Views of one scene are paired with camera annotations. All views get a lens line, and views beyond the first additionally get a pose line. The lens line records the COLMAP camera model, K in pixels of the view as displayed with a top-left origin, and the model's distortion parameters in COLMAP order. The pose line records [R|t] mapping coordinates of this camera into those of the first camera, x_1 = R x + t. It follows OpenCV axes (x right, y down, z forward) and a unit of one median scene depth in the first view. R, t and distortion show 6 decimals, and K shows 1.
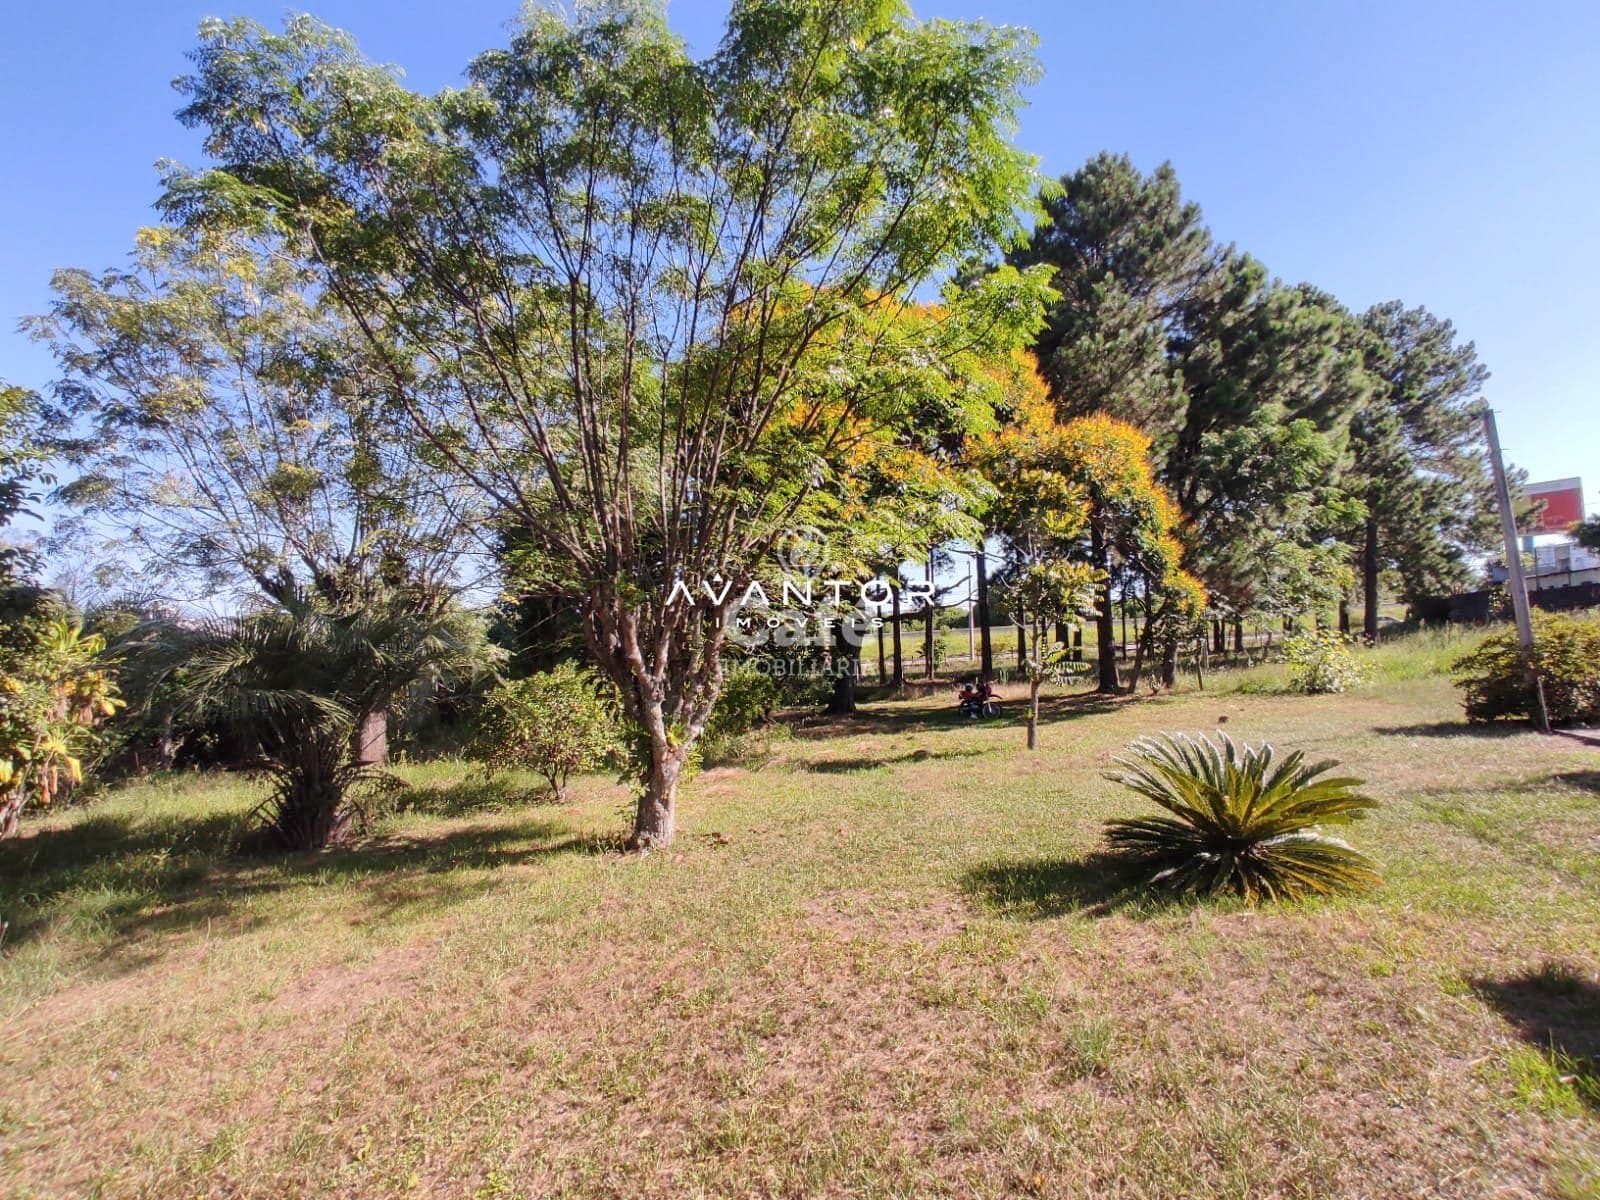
lens RADIAL K [[711.5, 0, 793.2], [0, 711.5, 592.0], [0, 0, 1]] dist [-0.054951, 0.031558]
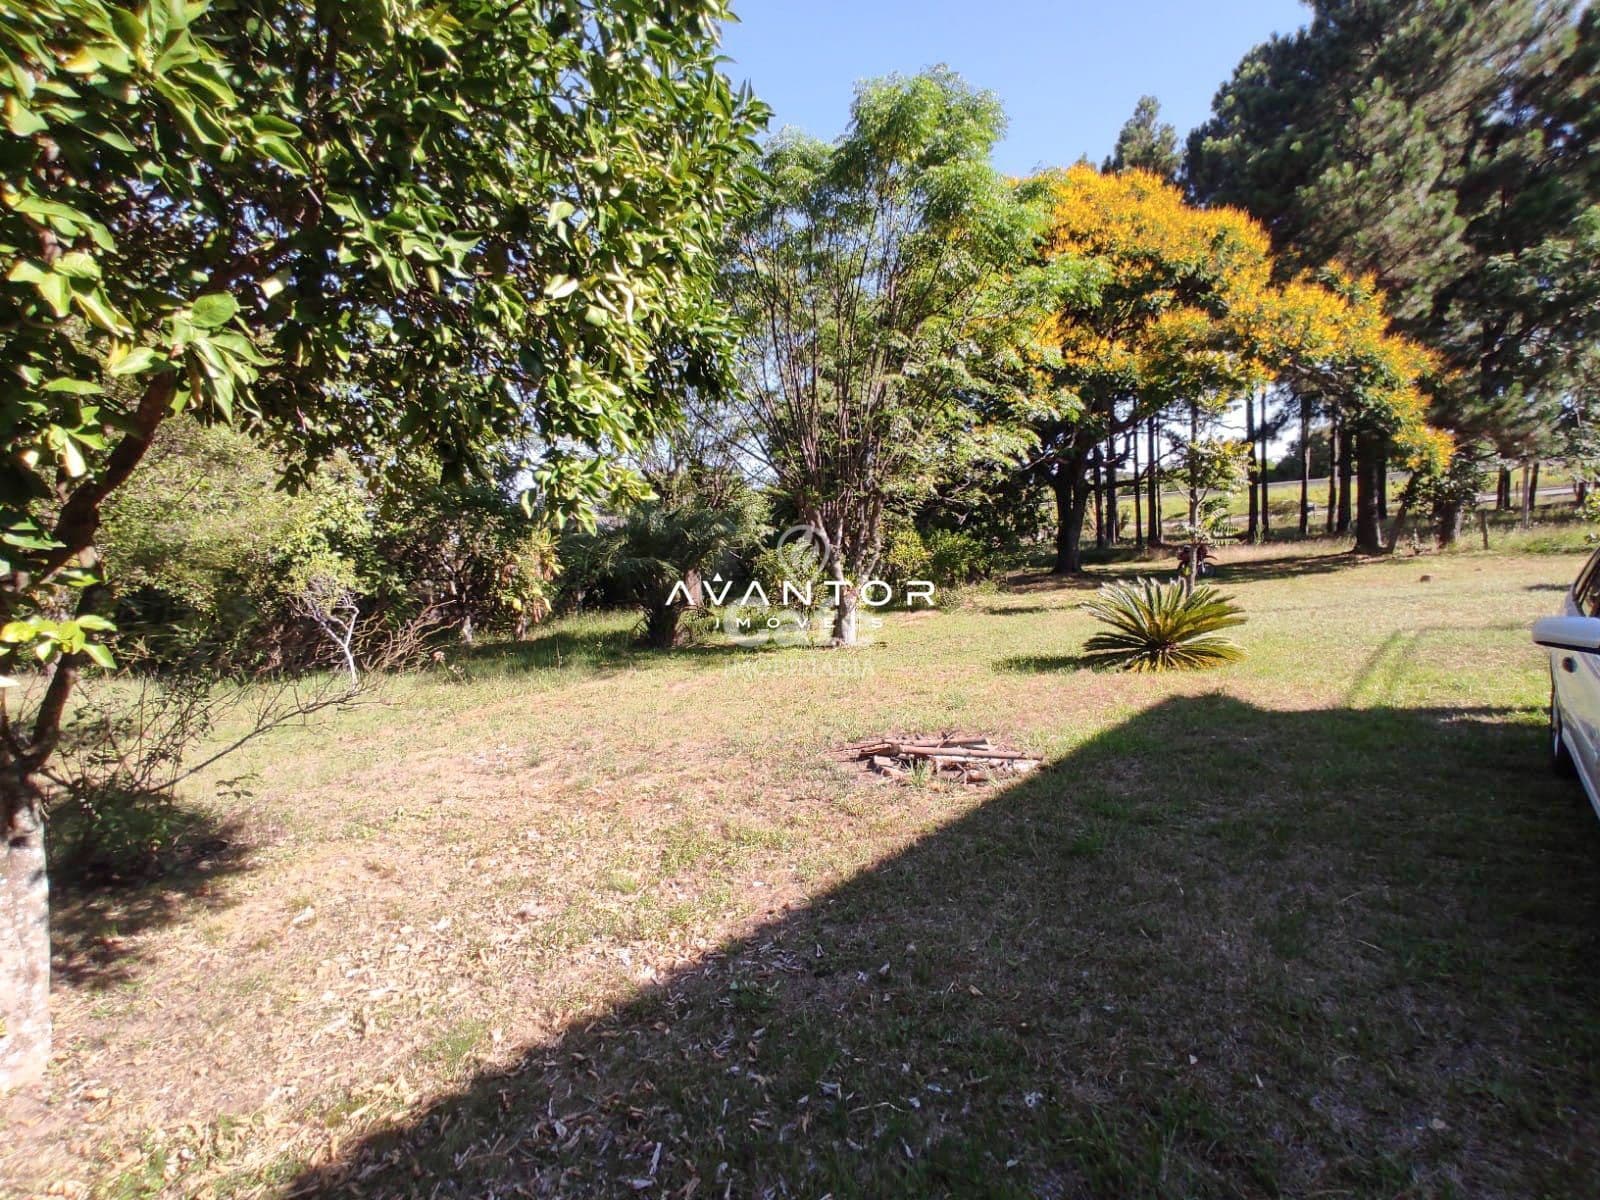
lens RADIAL K [[711.5, 0, 793.2], [0, 711.5, 592.0], [0, 0, 1]] dist [-0.054951, 0.031558]
pose [[0.921305, 0.007804, -0.388763, 0.181574], [0.065601, 0.982348, 0.175182, -0.037318], [0.383268, -0.186899, 0.904530, -0.285510]]
